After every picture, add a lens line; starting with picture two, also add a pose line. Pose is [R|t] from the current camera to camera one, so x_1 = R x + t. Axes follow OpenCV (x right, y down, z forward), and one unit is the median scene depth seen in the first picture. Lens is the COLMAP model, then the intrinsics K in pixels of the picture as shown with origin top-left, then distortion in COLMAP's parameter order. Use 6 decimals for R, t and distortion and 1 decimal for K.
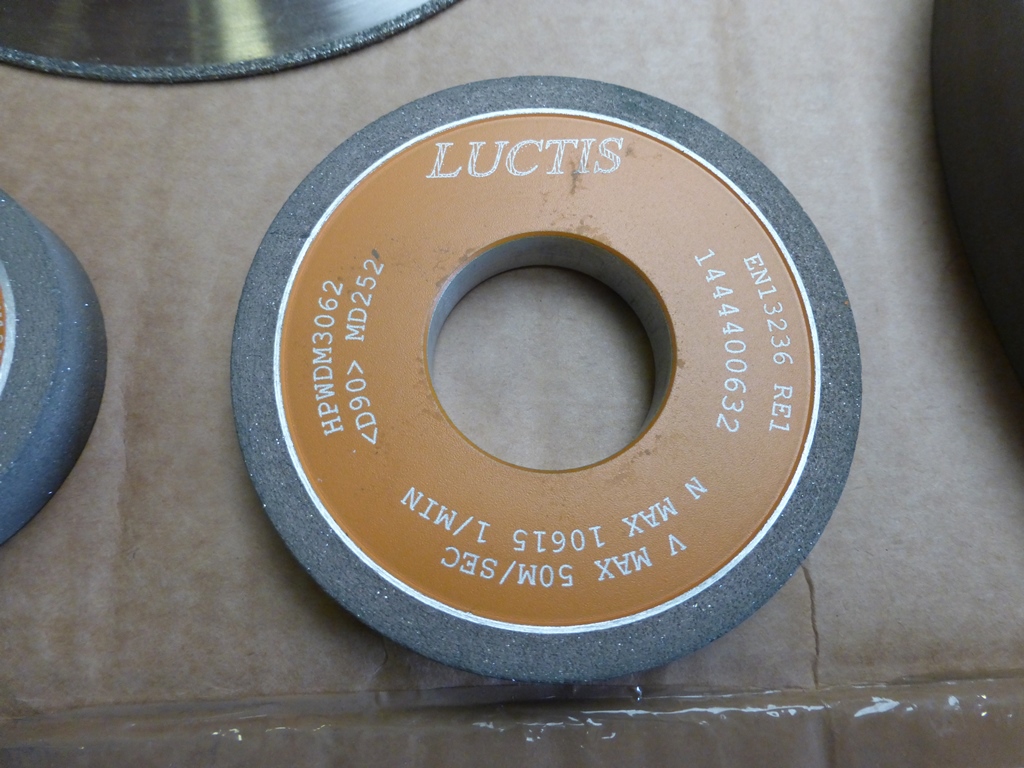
lens RADIAL K [[723.7, 0, 517.4], [0, 723.7, 389.5], [0, 0, 1]] dist [-0.004068, -0.001825]
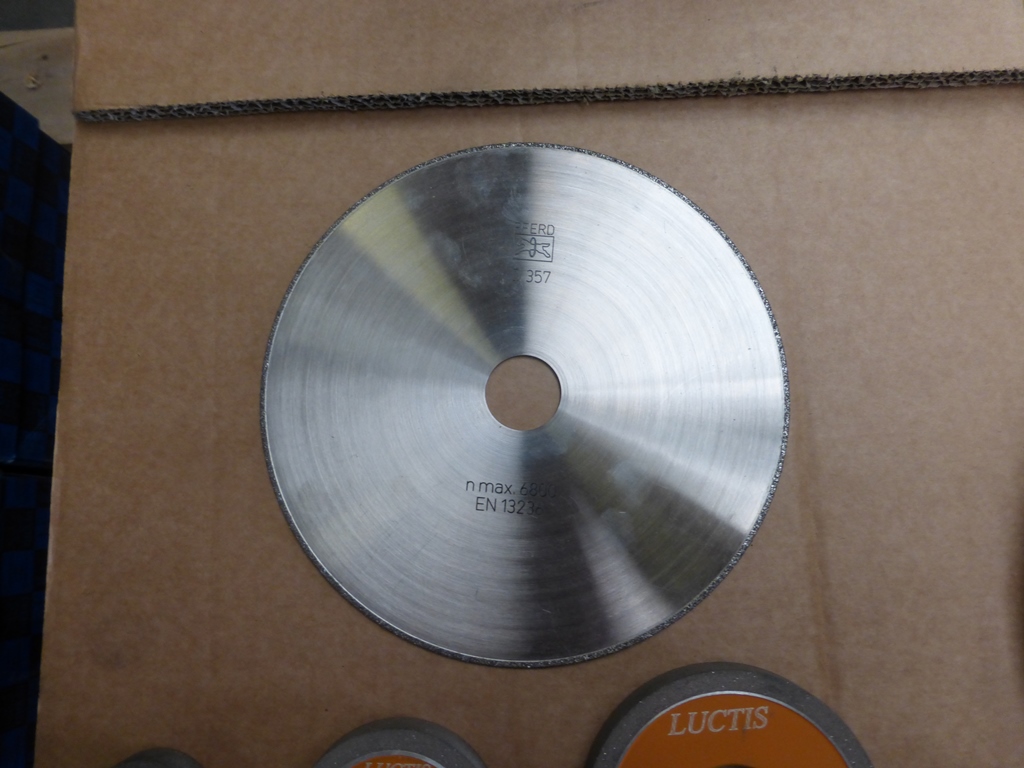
lens RADIAL K [[723.7, 0, 510.1], [0, 723.7, 384.5], [0, 0, 1]] dist [-0.004068, -0.001825]
pose [[0.998374, -0.026872, -0.050276, -0.402253], [0.031734, 0.994626, 0.098554, -1.352120], [0.047357, -0.099989, 0.993861, -0.826955]]
